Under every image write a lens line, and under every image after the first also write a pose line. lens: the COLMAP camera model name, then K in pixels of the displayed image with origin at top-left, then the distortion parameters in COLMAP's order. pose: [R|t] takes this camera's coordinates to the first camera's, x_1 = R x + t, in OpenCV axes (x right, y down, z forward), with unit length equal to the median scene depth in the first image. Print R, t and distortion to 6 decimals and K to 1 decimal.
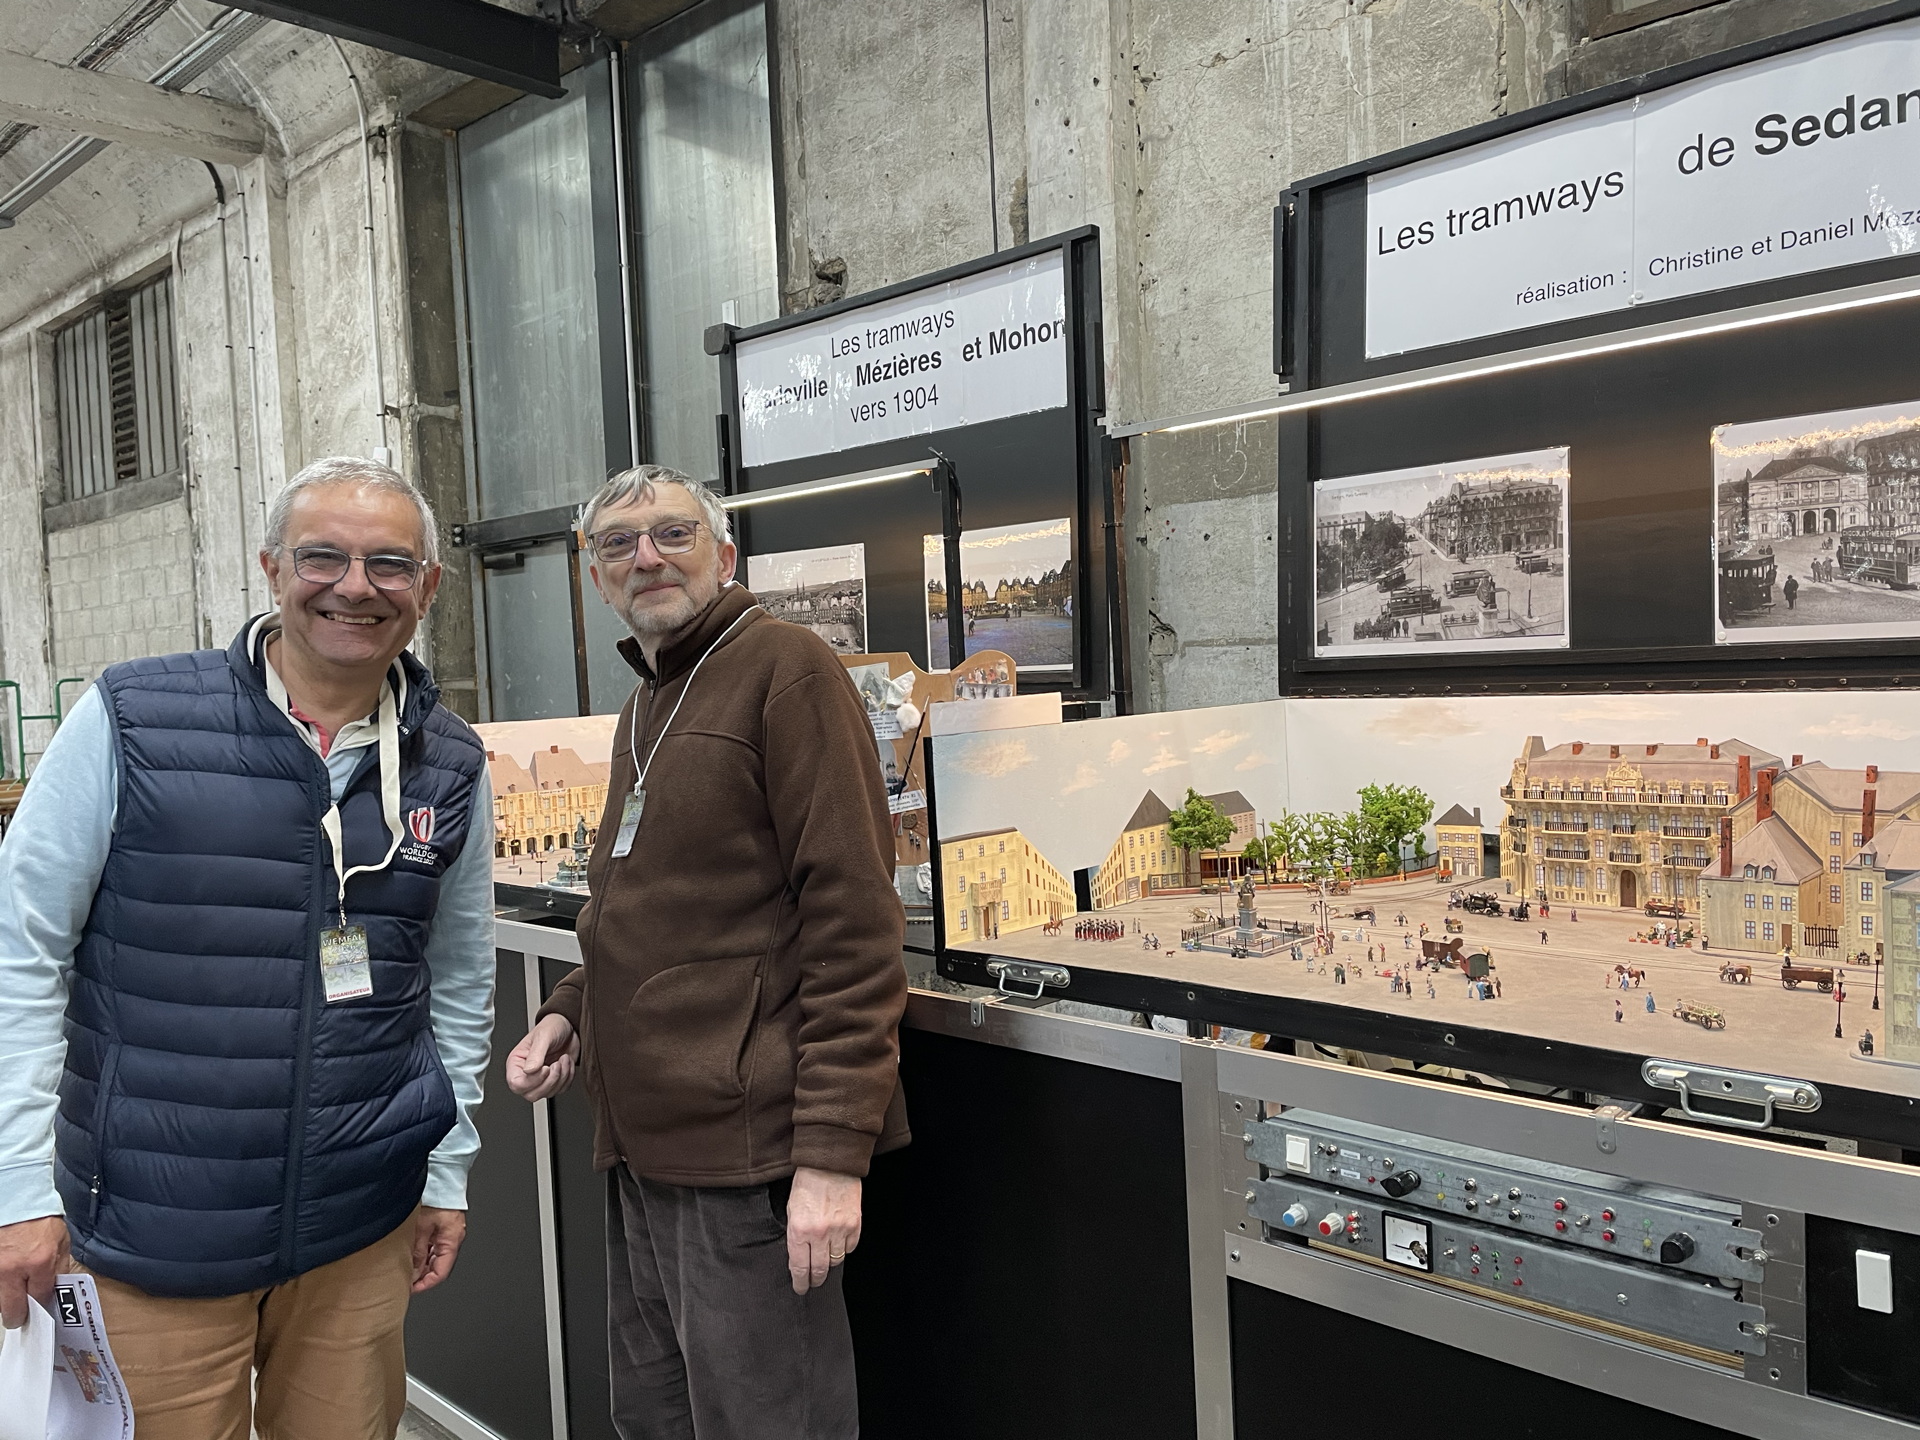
lens RADIAL K [[1486.8, 0, 956.6], [0, 1486.8, 726.7], [0, 0, 1]] dist [0.001007, -0.039079]
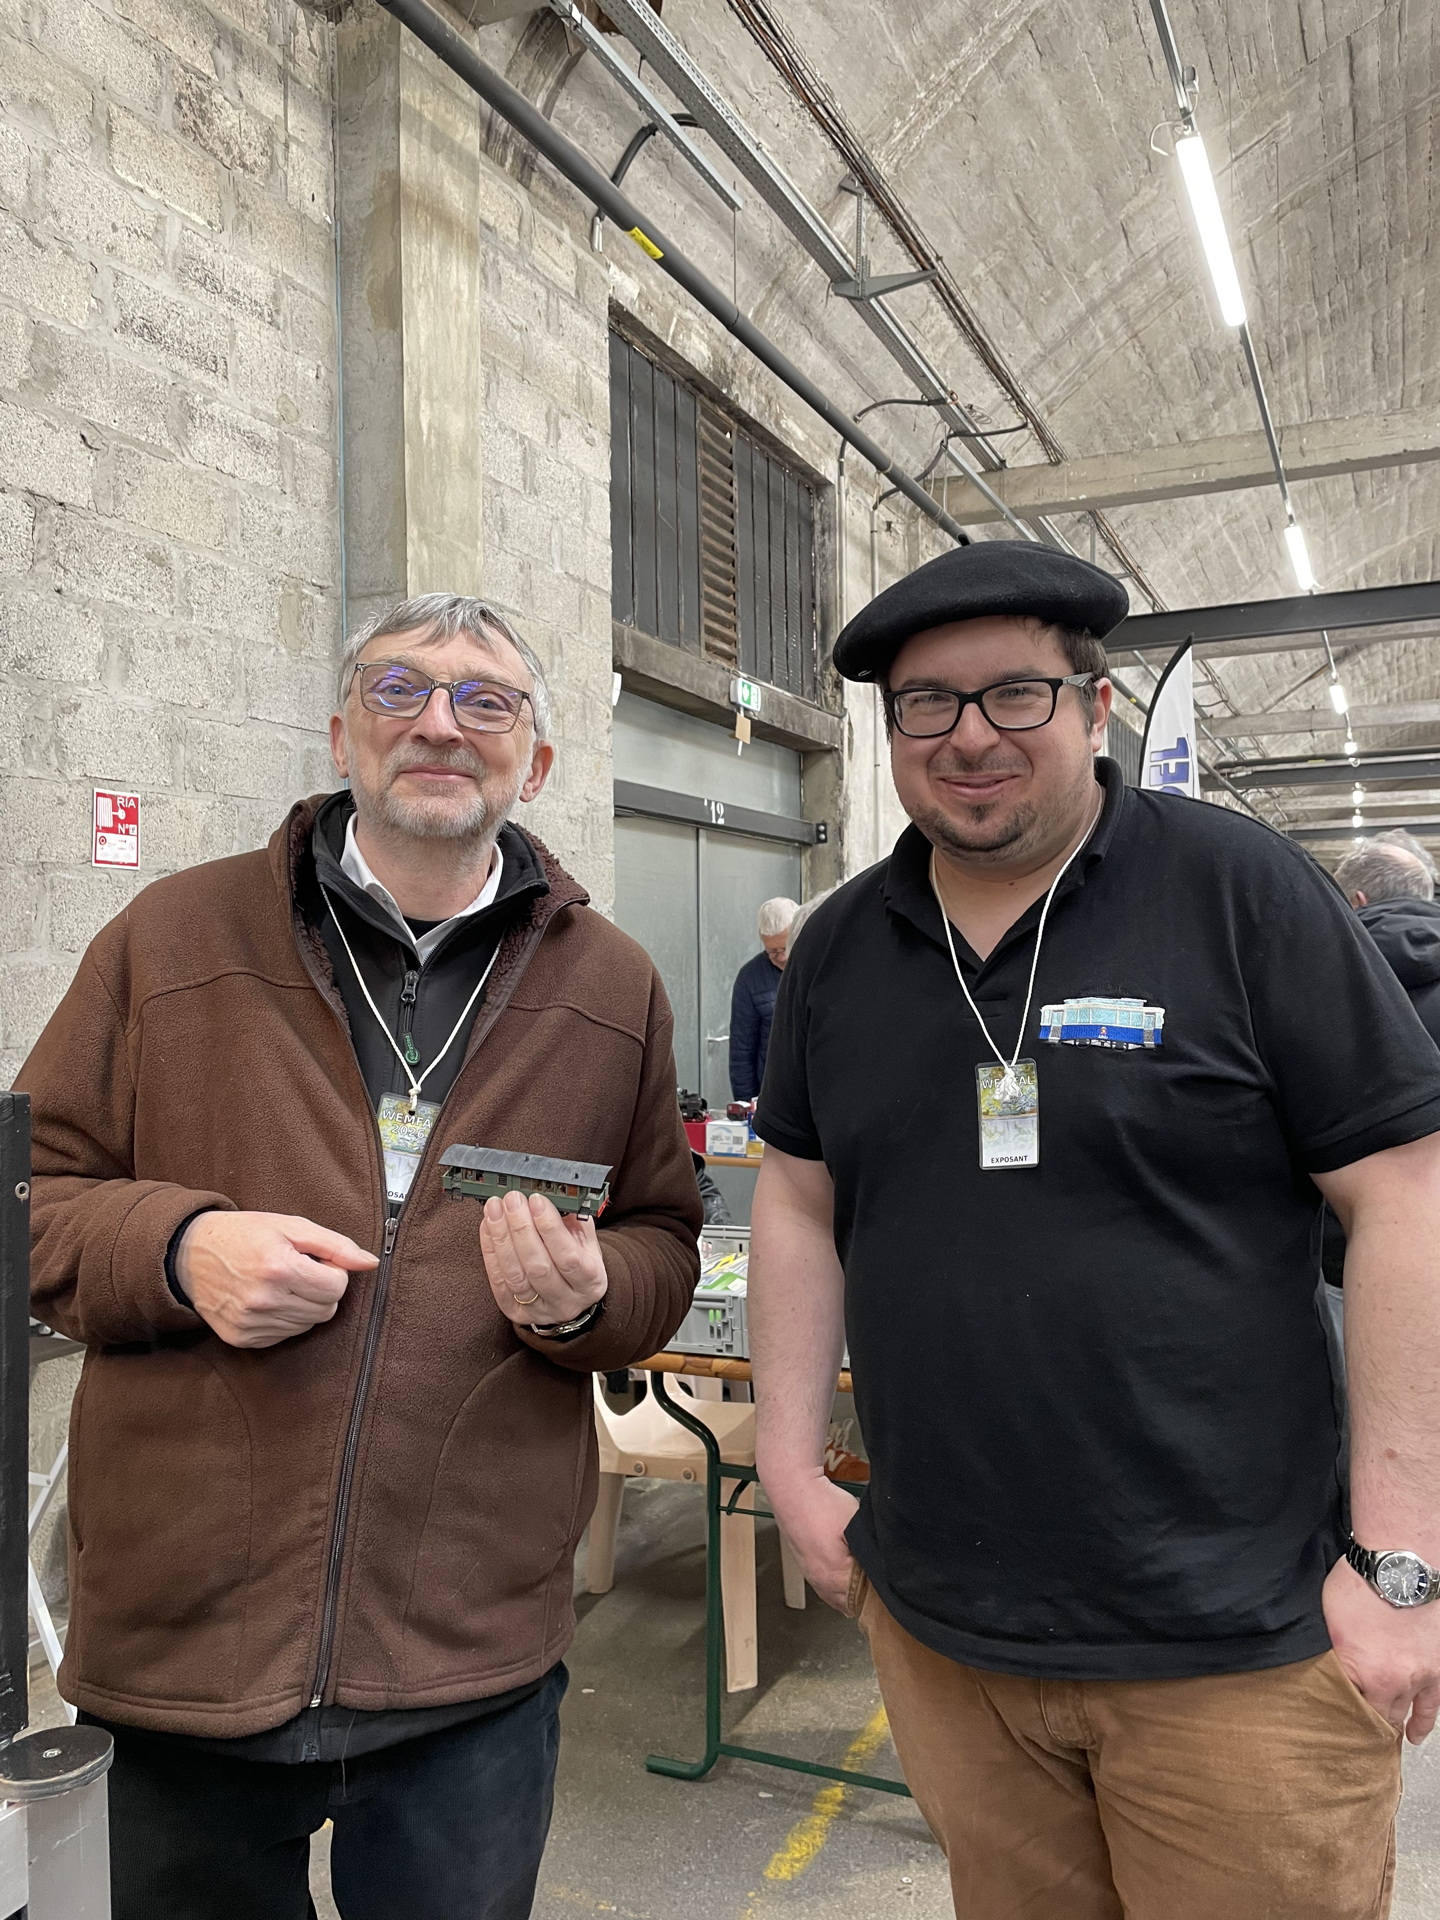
lens RADIAL K [[1486.8, 0, 709.5], [0, 1486.8, 969.7], [0, 0, 1]] dist [0.001007, -0.039079]
pose [[-0.332558, 0.046400, 0.941941, -0.552862], [0.068029, 0.997367, -0.025112, 0.011180], [-0.940626, 0.055729, -0.334839, 0.720618]]
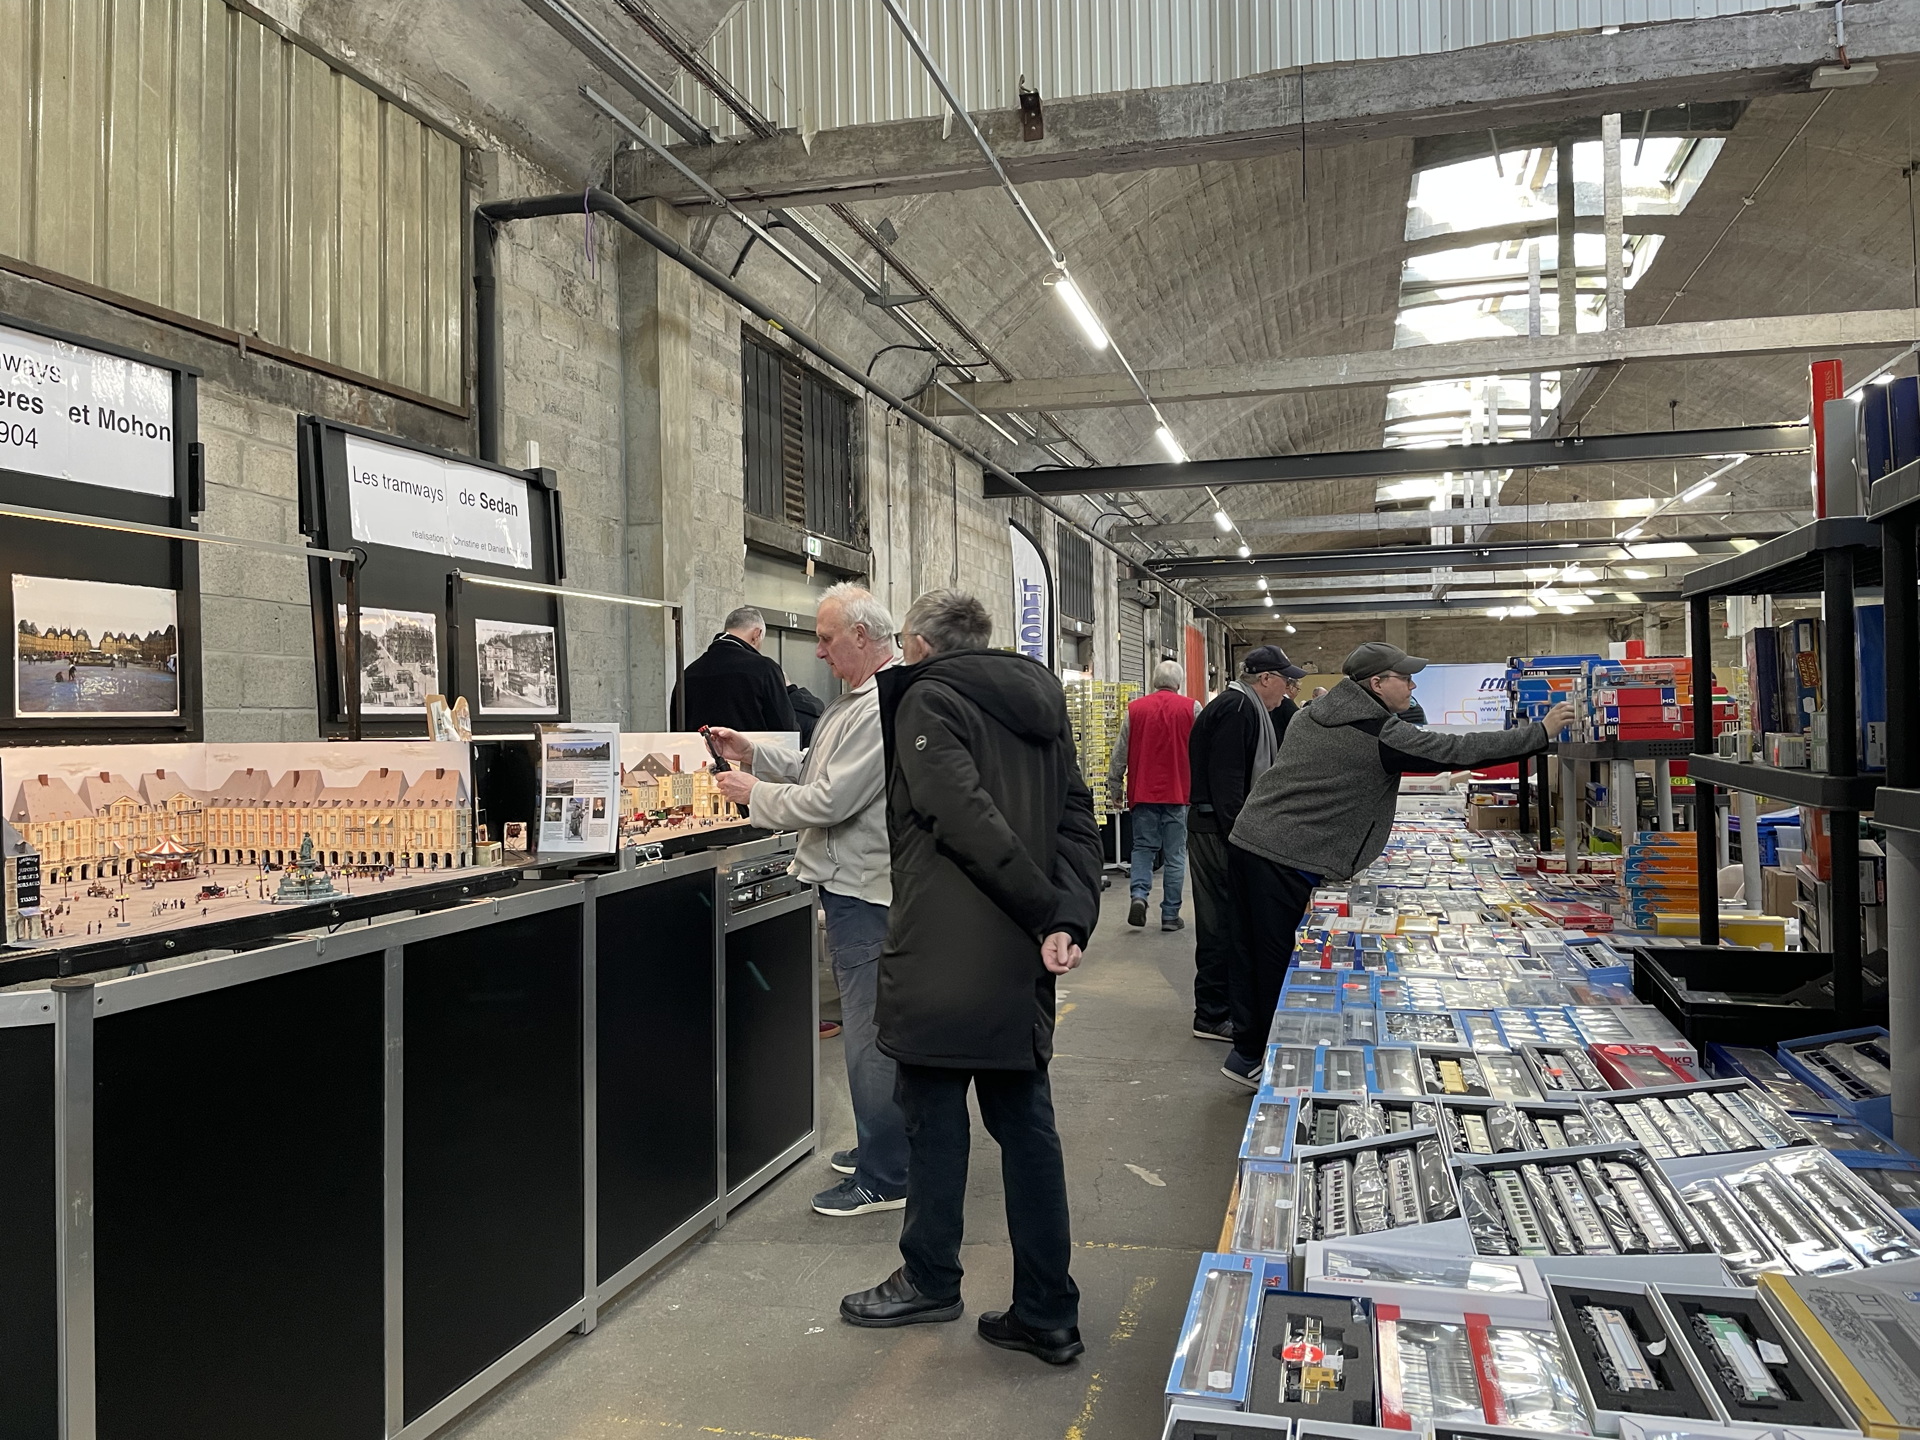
lens RADIAL K [[1486.8, 0, 958.1], [0, 1486.8, 718.3], [0, 0, 1]] dist [0.001007, -0.039079]
pose [[-0.487845, 0.054153, 0.871249, -1.562901], [0.077072, 0.996848, -0.018803, 0.042531], [-0.869521, 0.057976, -0.490481, 1.271339]]
